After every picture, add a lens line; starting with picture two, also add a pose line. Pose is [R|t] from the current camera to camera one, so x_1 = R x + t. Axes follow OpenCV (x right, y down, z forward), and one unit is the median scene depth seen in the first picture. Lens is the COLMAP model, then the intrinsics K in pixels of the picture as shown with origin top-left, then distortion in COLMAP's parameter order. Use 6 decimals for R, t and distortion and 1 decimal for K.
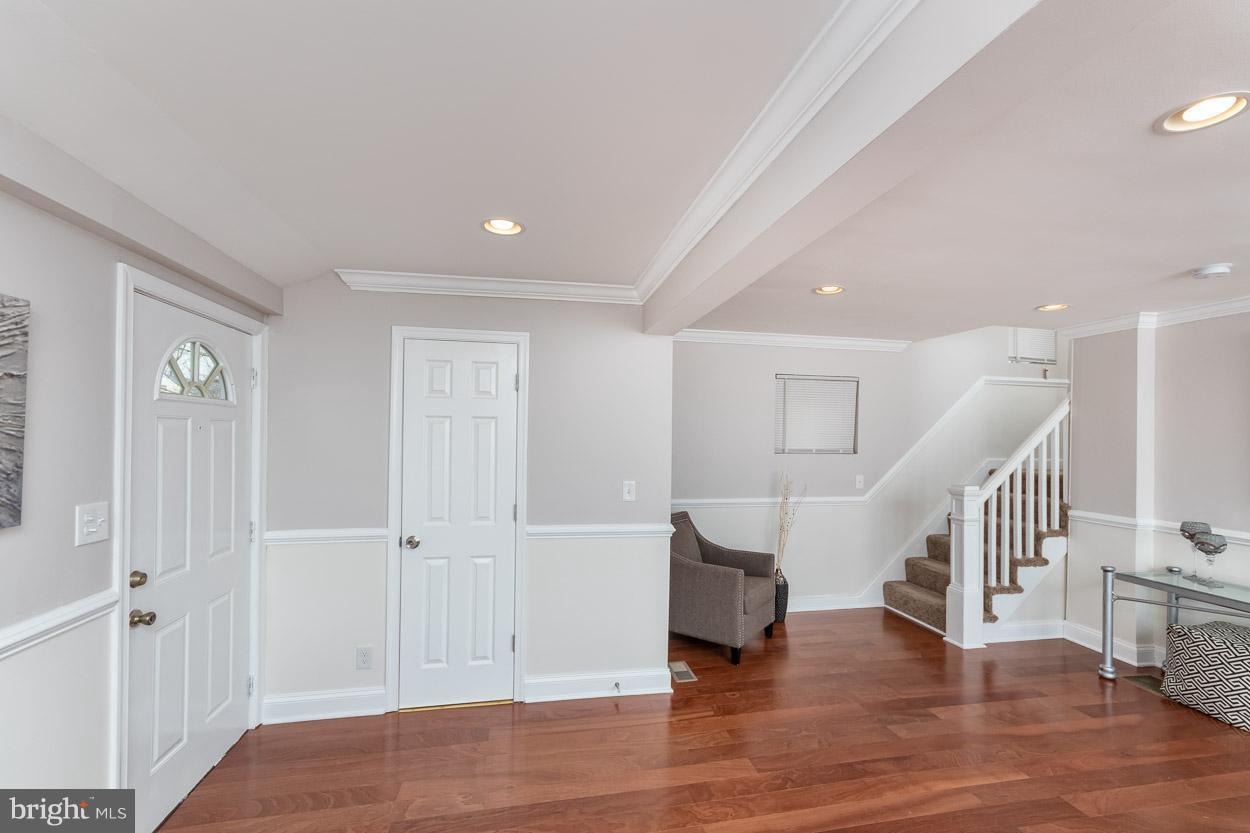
lens RADIAL K [[544.3, 0, 629.8], [0, 544.3, 431.7], [0, 0, 1]] dist [-0.001597, 0.006891]
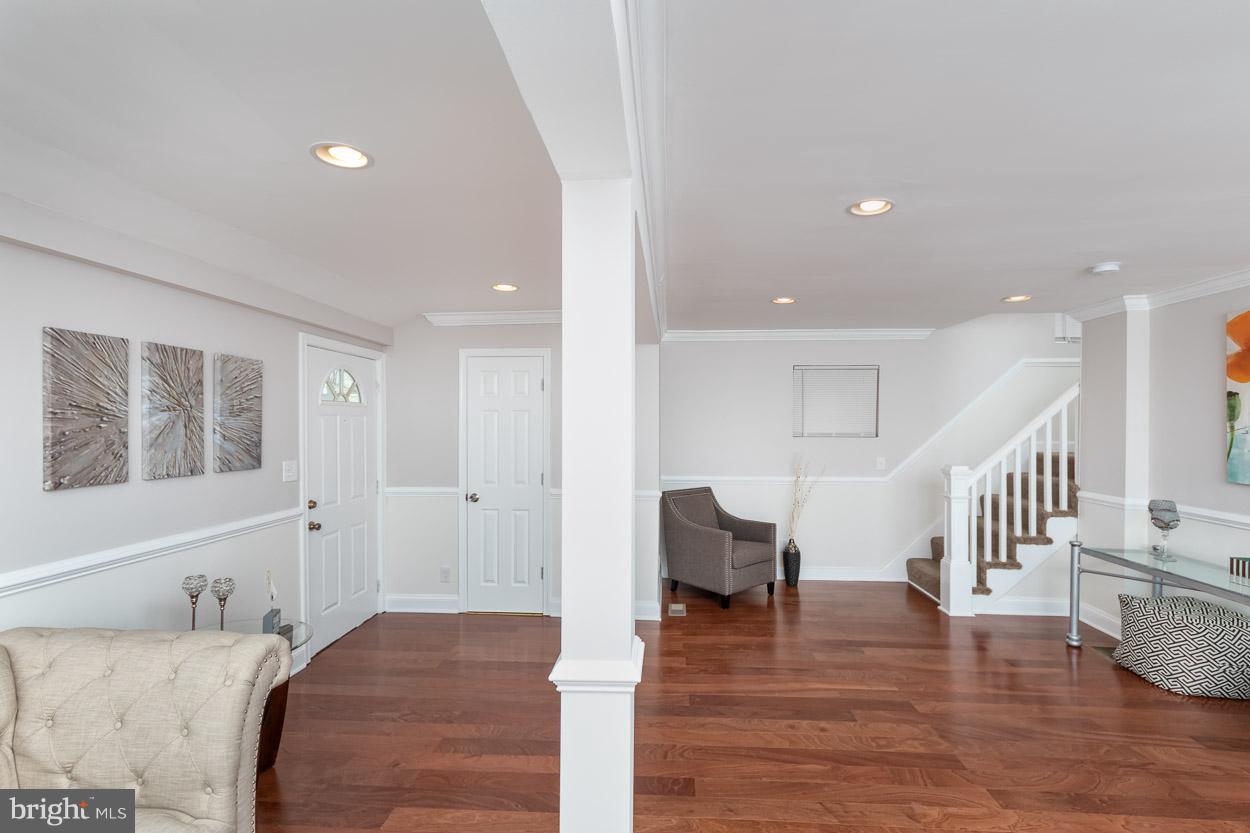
lens RADIAL K [[580.4, 0, 629.4], [0, 580.4, 426.3], [0, 0, 1]] dist [-0.000776, 0.006473]
pose [[0.963019, -0.010004, -0.269249, 0.313074], [0.012681, 0.999886, 0.008206, 0.004053], [0.269136, -0.011317, 0.963036, -0.280381]]
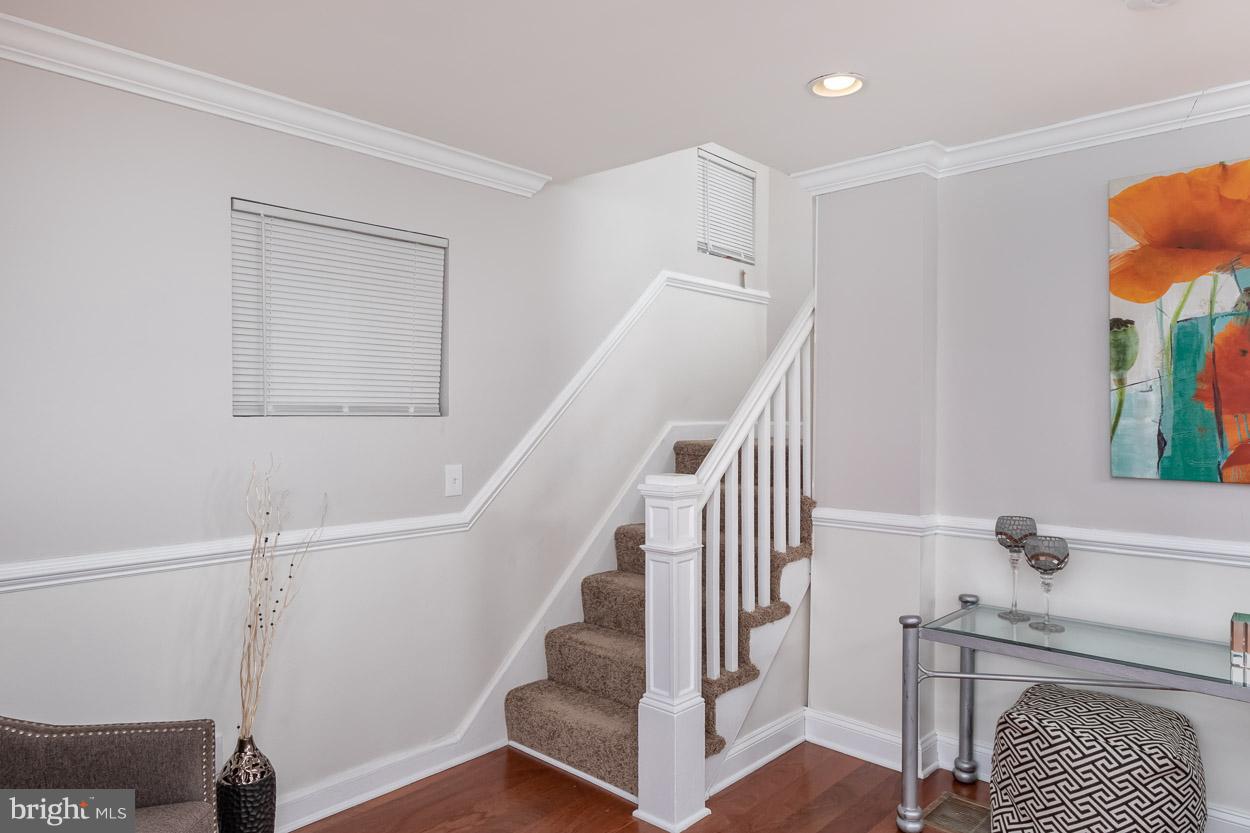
lens RADIAL K [[799.2, 0, 618.8], [0, 799.2, 429.7], [0, 0, 1]] dist [-0.001625, 0.003713]
pose [[0.819114, -0.025825, 0.573050, 0.200111], [0.009474, 0.999459, 0.031499, 0.040211], [-0.573553, -0.020373, 0.818915, 0.486423]]
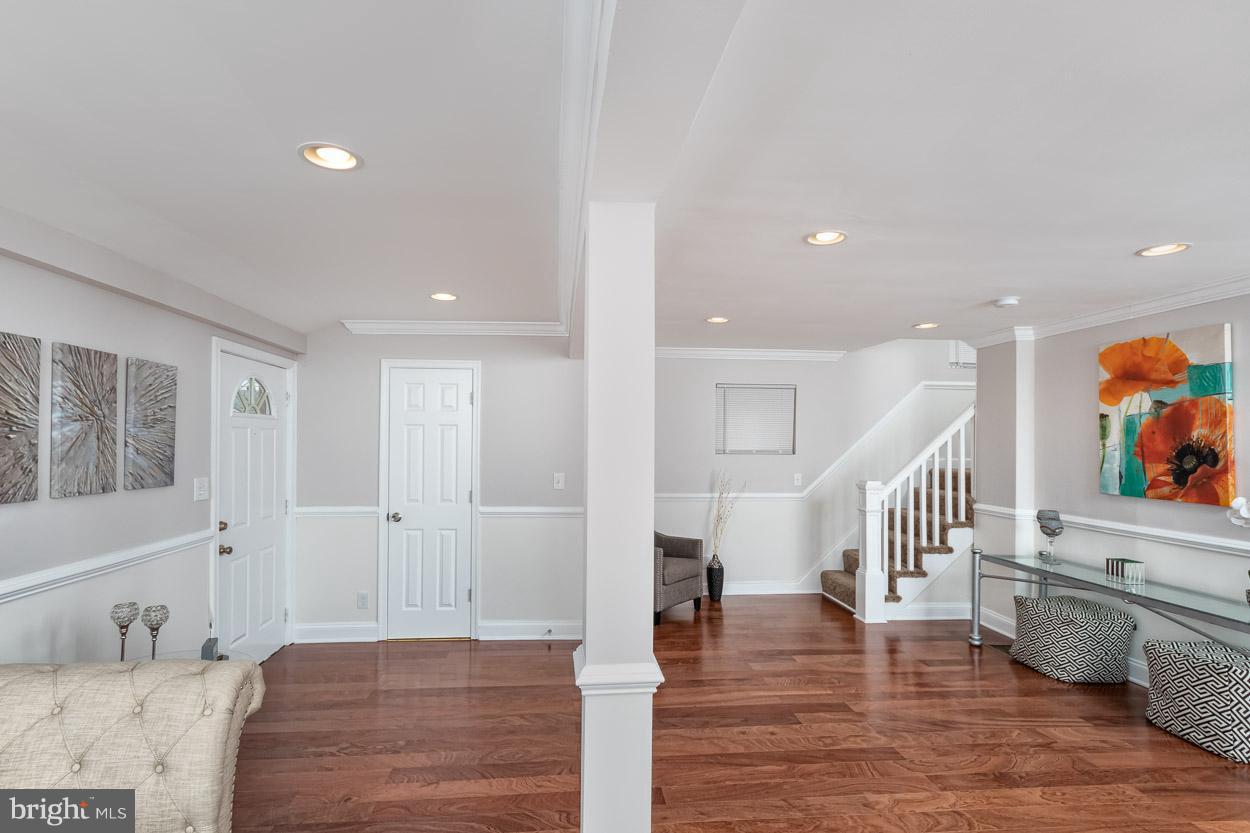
lens RADIAL K [[606.3, 0, 605.6], [0, 606.3, 436.6], [0, 0, 1]] dist [0.000615, 0.008651]
pose [[0.992256, -0.007349, -0.123988, 0.232368], [0.007004, 0.999970, -0.003217, 0.007182], [0.124008, 0.002323, 0.992278, -0.331308]]
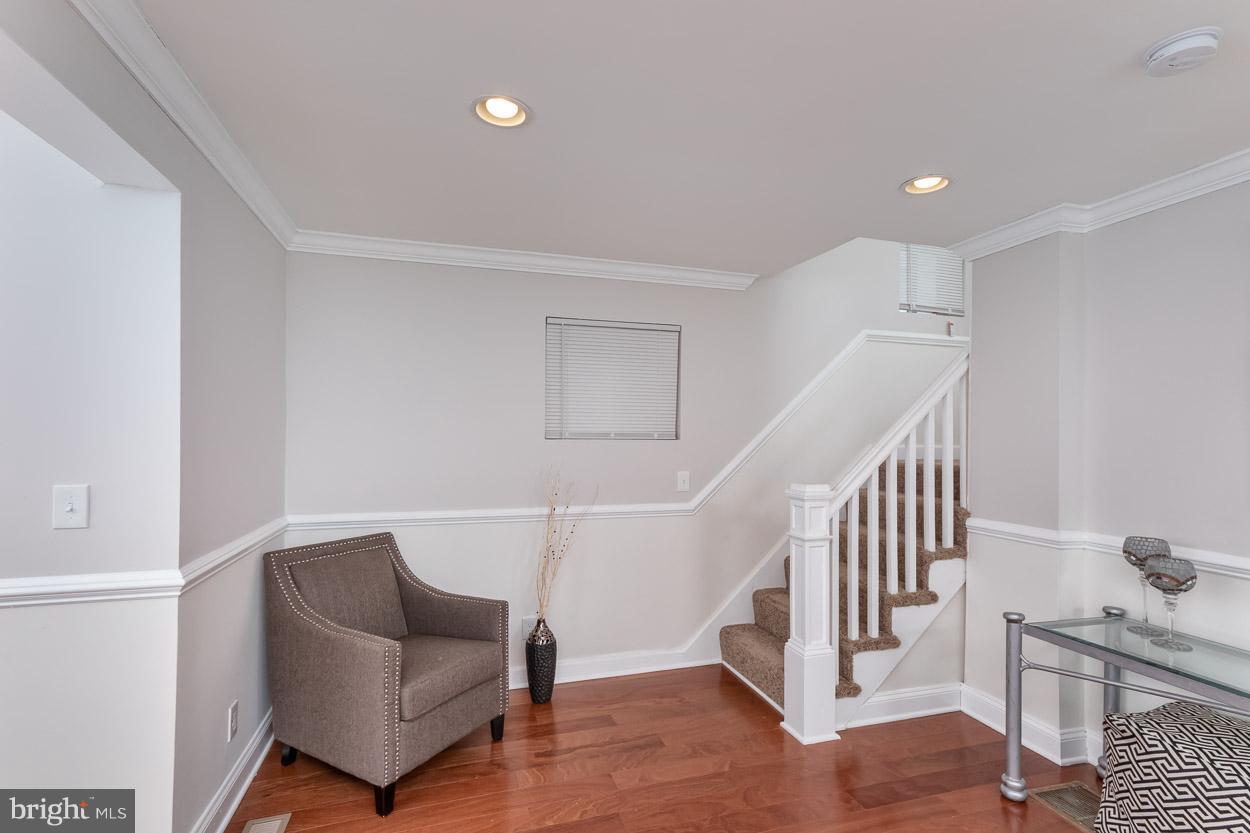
lens RADIAL K [[585.4, 0, 618.1], [0, 585.4, 435.9], [0, 0, 1]] dist [0.002135, 0.007856]
pose [[0.996506, -0.009018, 0.083029, 0.345204], [0.008539, 0.999945, 0.006130, 0.038167], [-0.083079, -0.005399, 0.996528, 0.346728]]
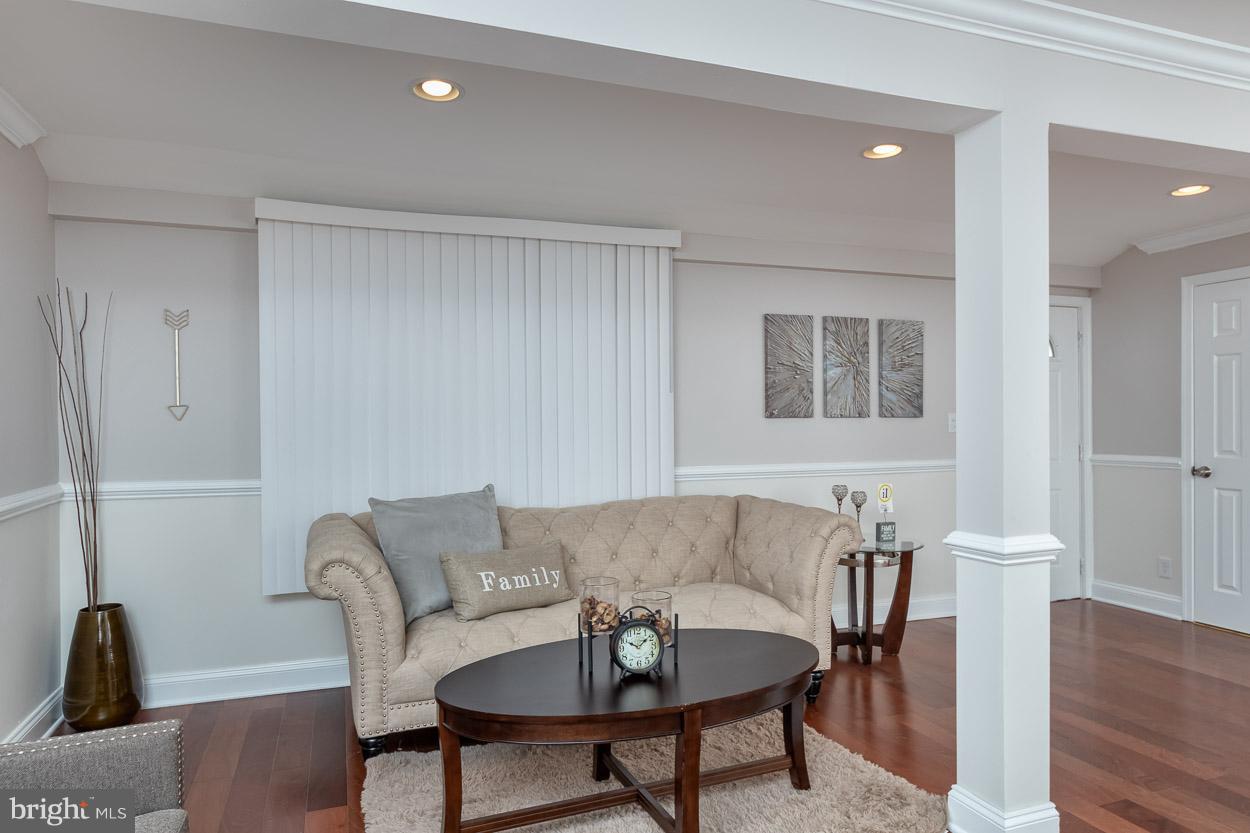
lens RADIAL K [[799.2, 0, 618.8], [0, 799.2, 429.7], [0, 0, 1]] dist [-0.001625, 0.003713]
pose [[0.129824, -0.011323, -0.991472, 0.779795], [0.016511, 0.999821, -0.009257, 0.086836], [0.991400, -0.015168, 0.129988, -0.270911]]
